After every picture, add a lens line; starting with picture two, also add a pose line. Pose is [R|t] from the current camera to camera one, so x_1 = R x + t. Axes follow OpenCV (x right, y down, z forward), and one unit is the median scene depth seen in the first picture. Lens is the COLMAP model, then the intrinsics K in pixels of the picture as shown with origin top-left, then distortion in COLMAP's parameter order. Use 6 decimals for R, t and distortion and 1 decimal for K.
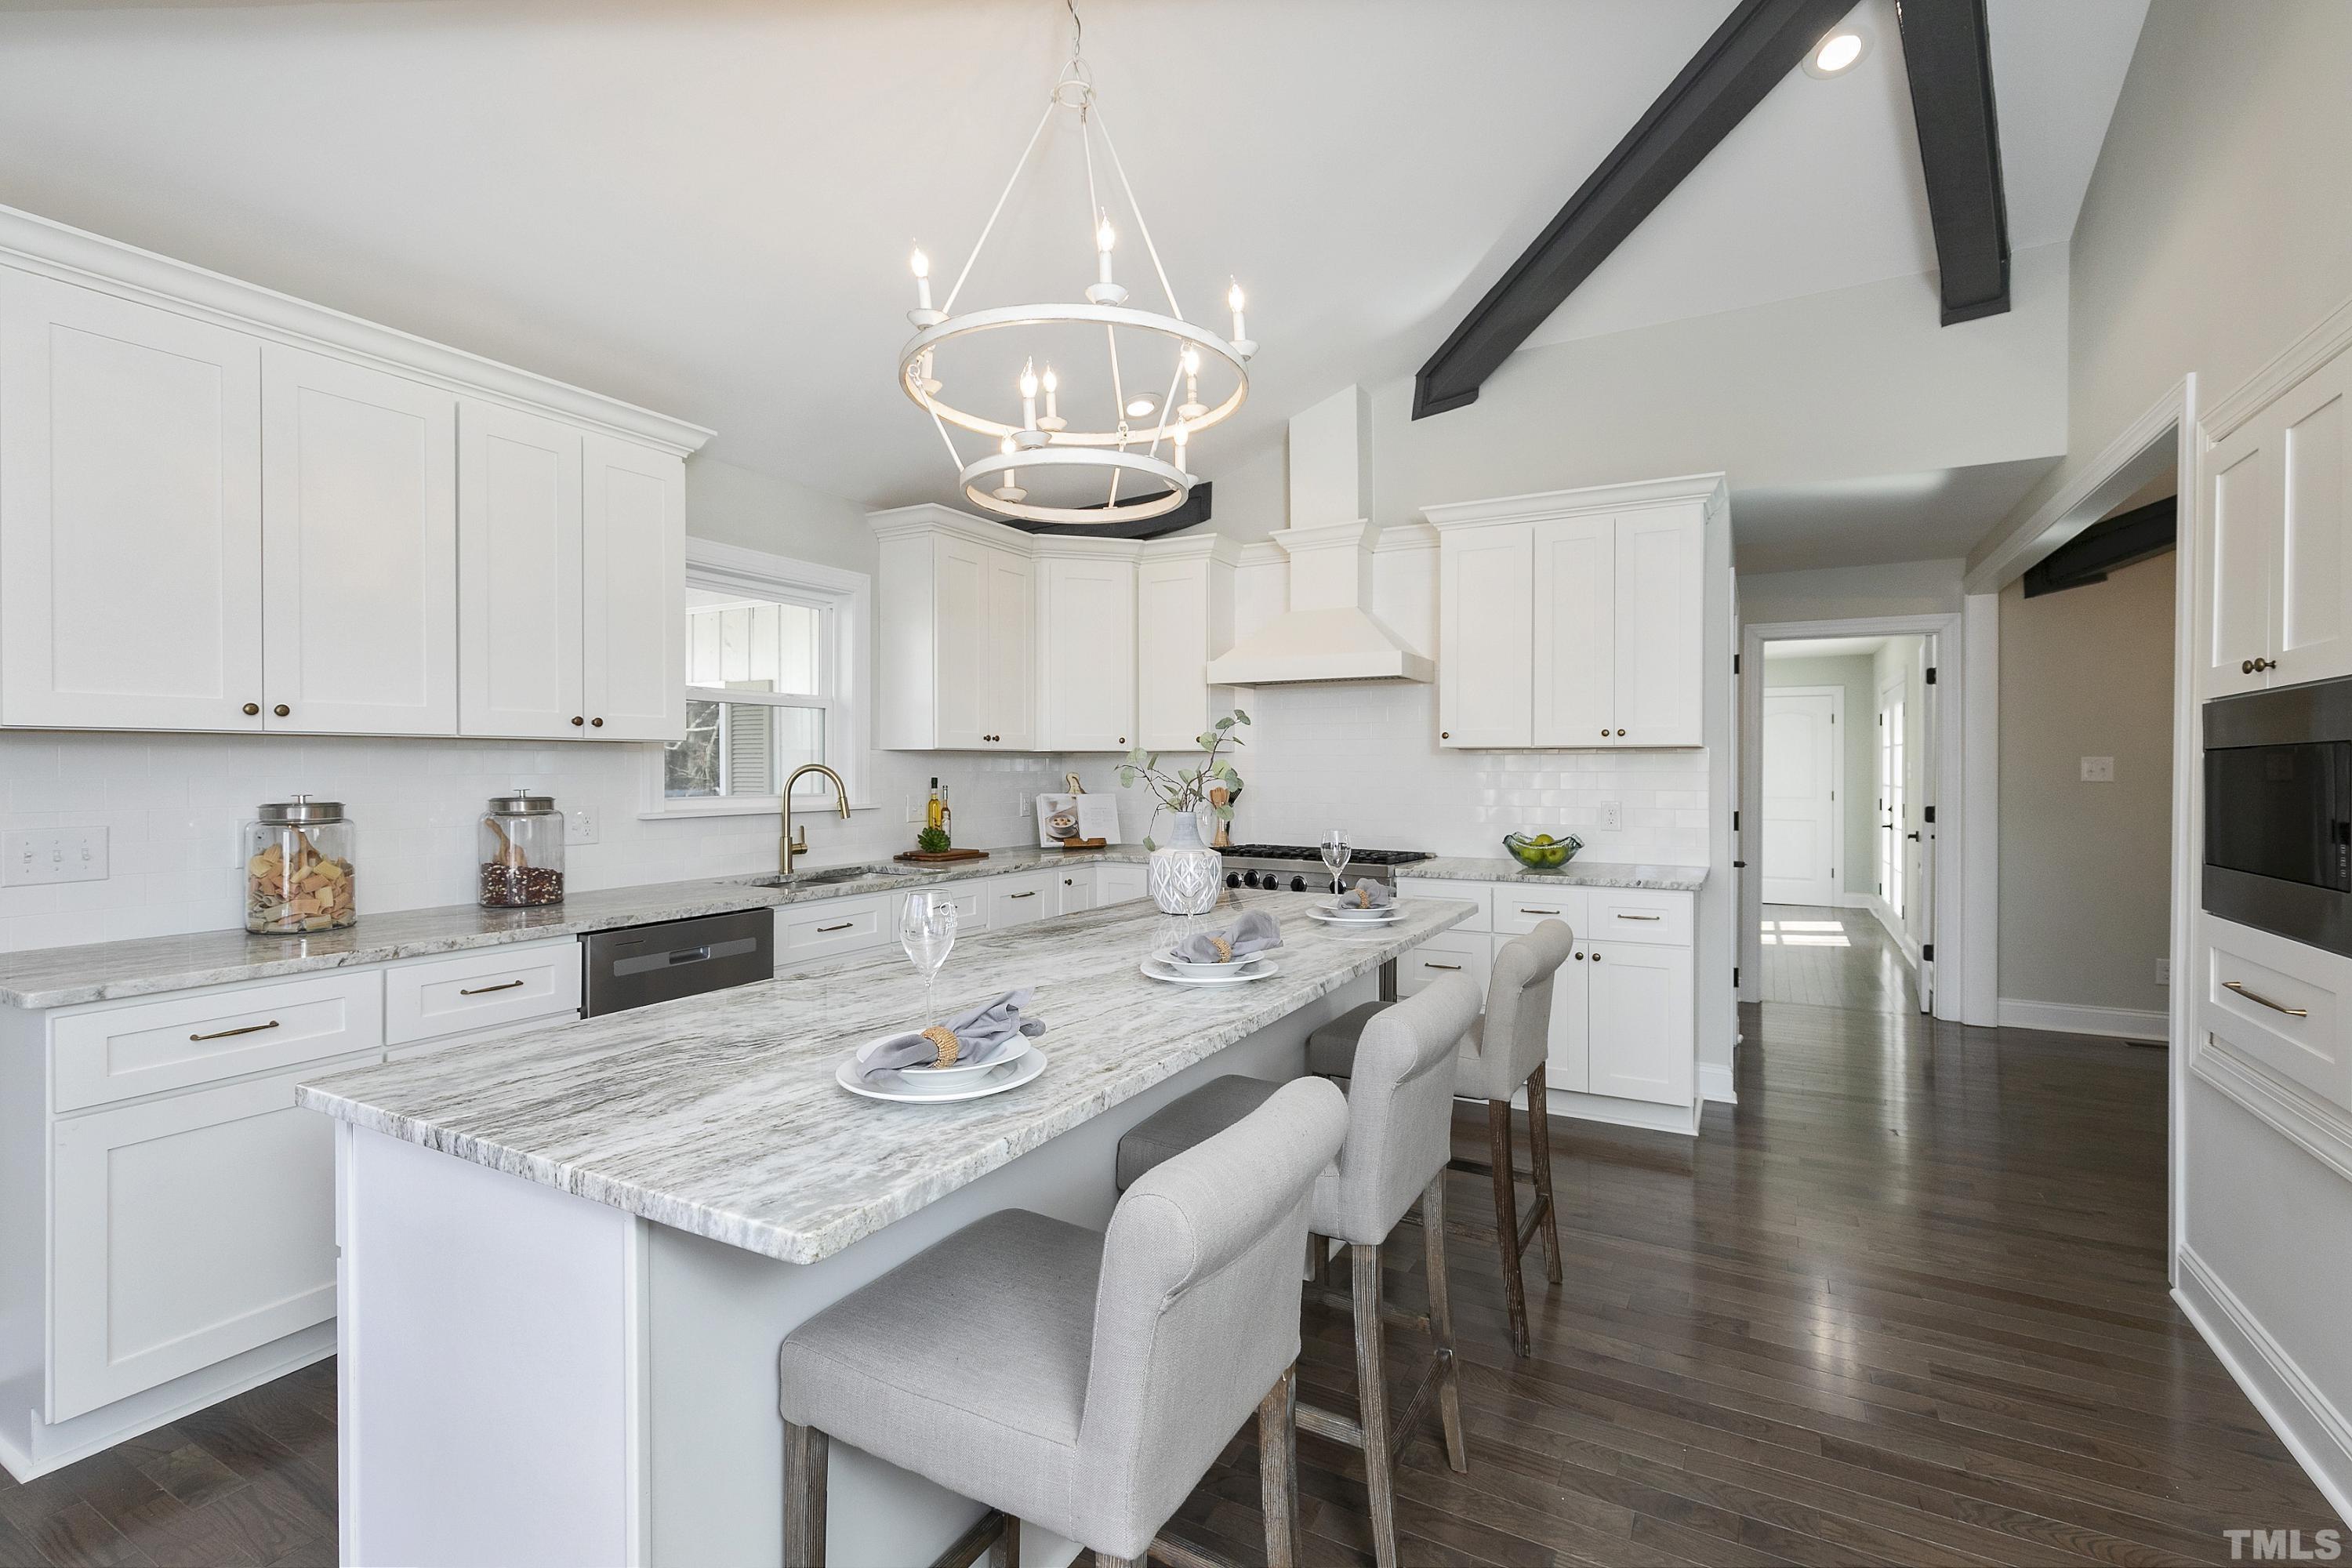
lens RADIAL K [[1109.7, 0, 1181.9], [0, 1109.7, 778.7], [0, 0, 1]] dist [0.010083, 0.000049]
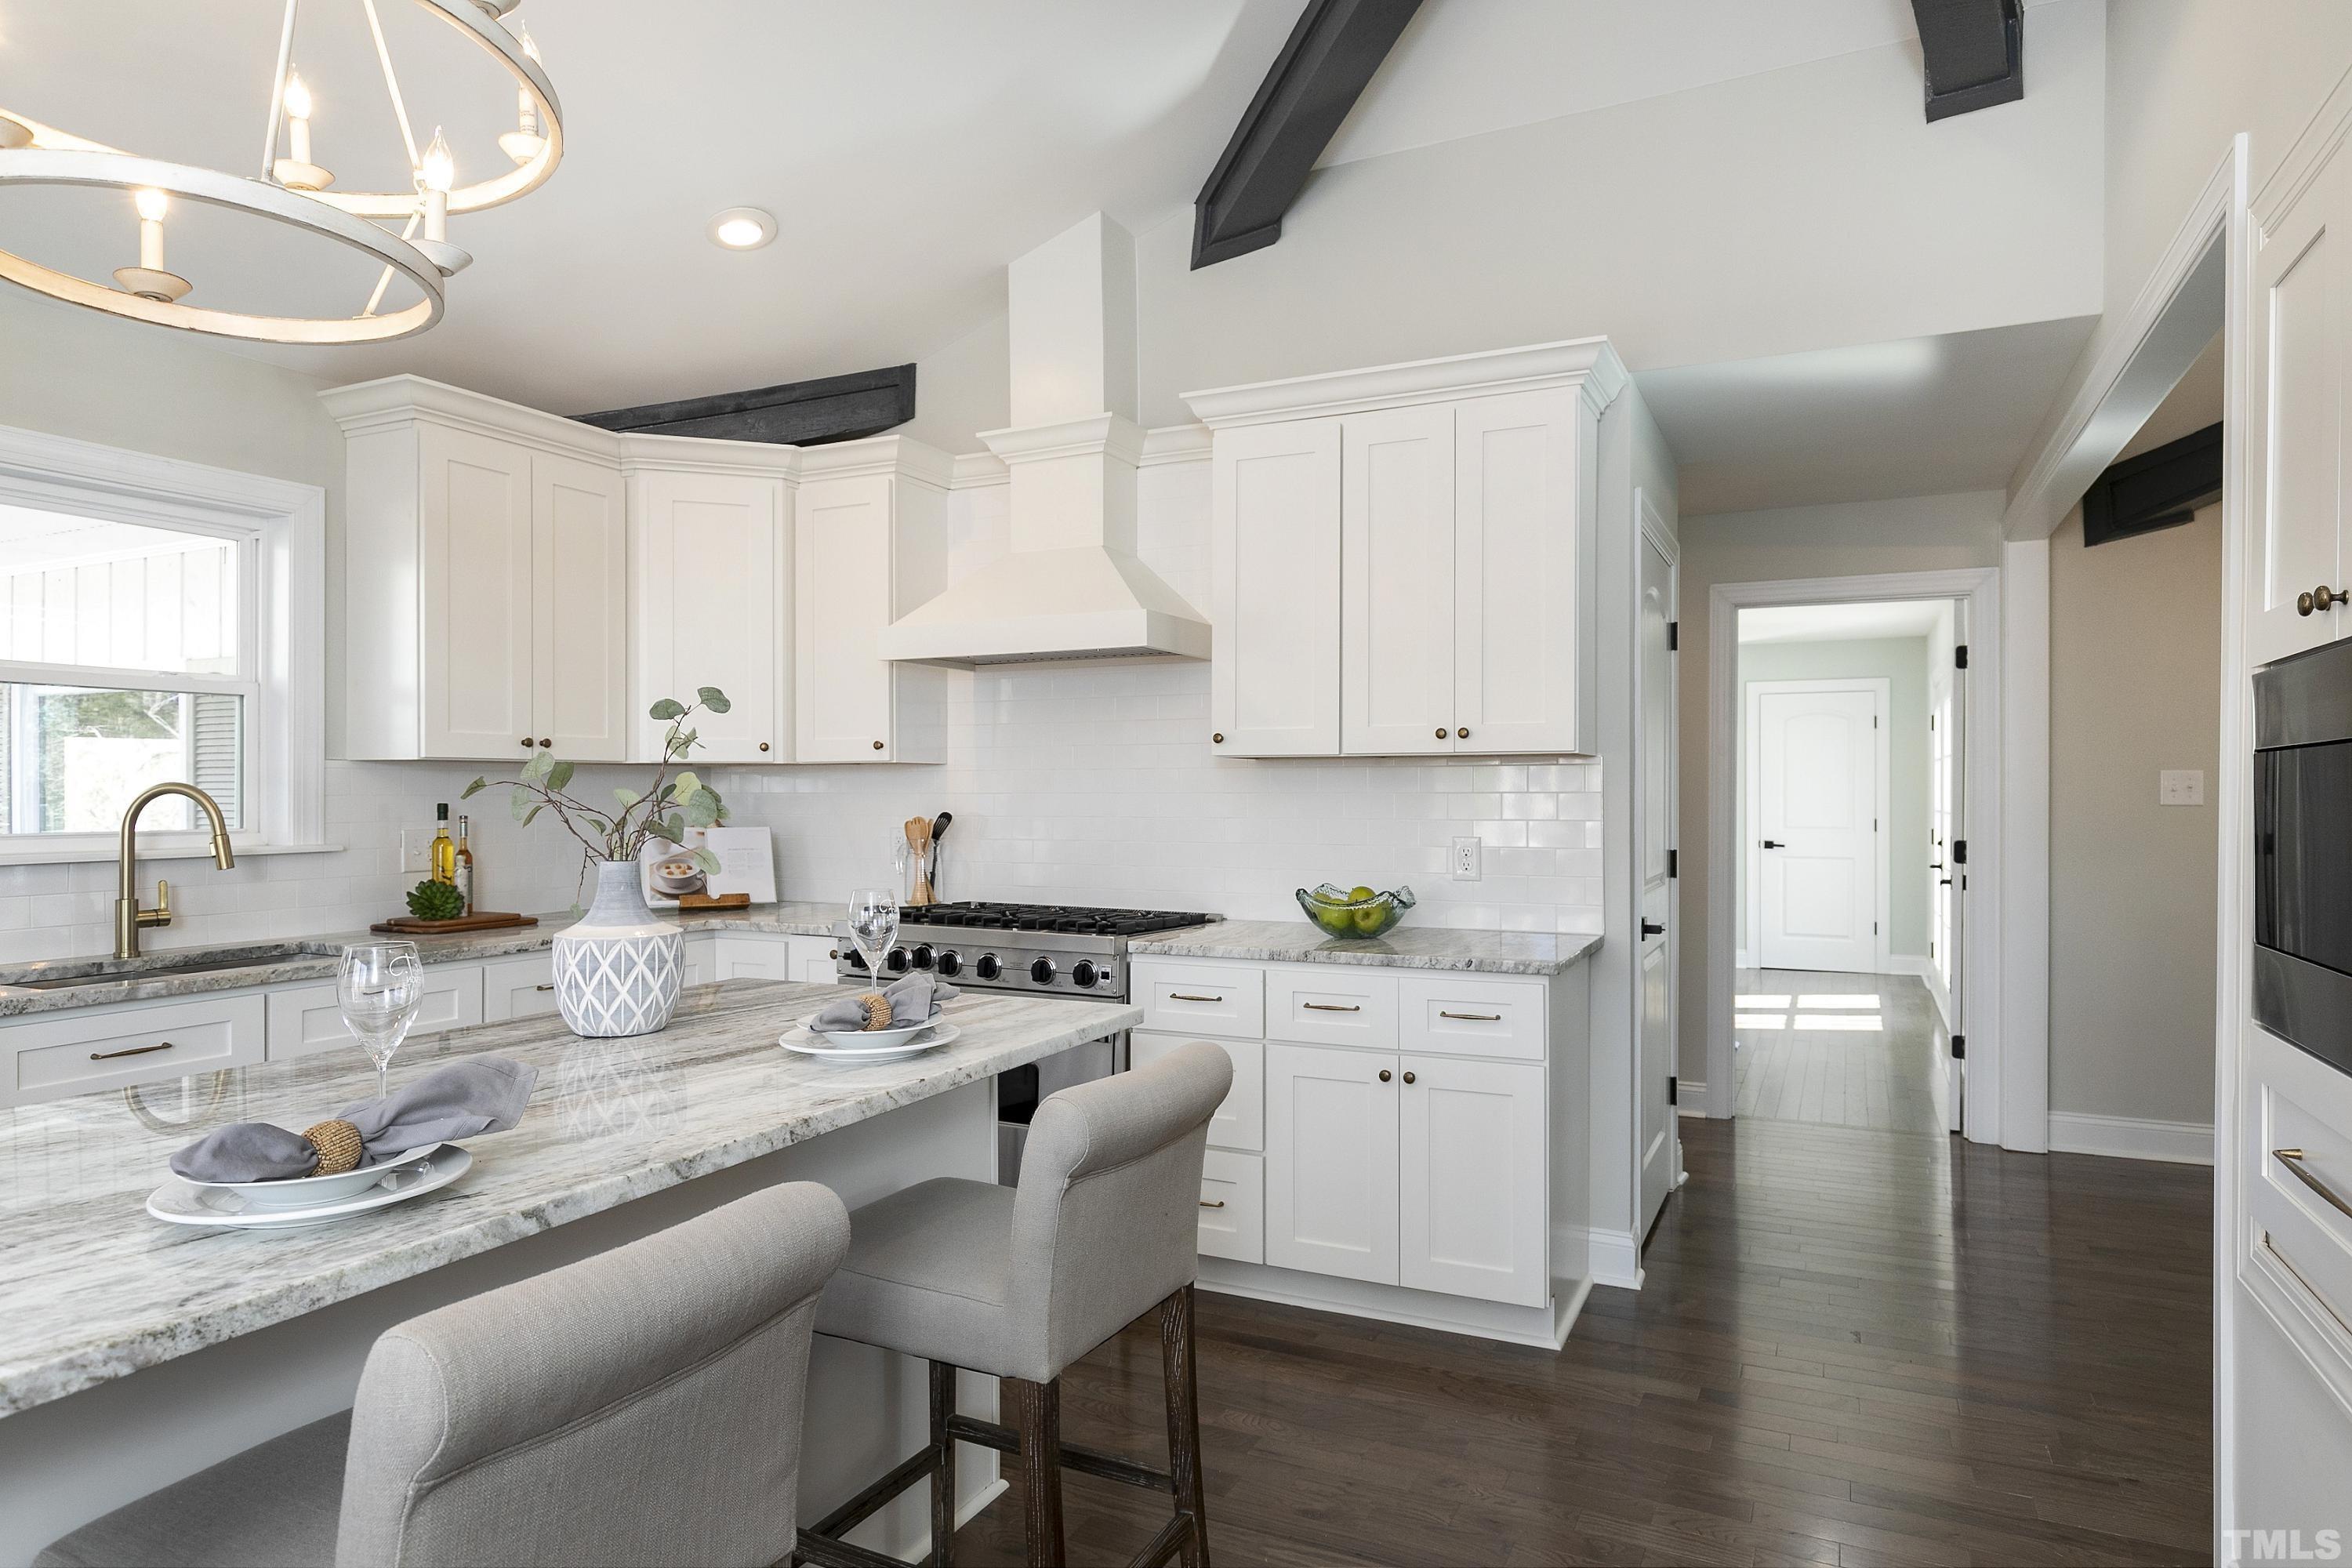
lens RADIAL K [[1423.1, 0, 1189.7], [0, 1423.1, 801.3], [0, 0, 1]] dist [0.010585, -0.000980]
pose [[0.998768, -0.002505, 0.049565, 0.171125], [0.002586, 0.999995, -0.001564, 0.000140], [-0.049561, 0.001691, 0.998770, 0.147609]]
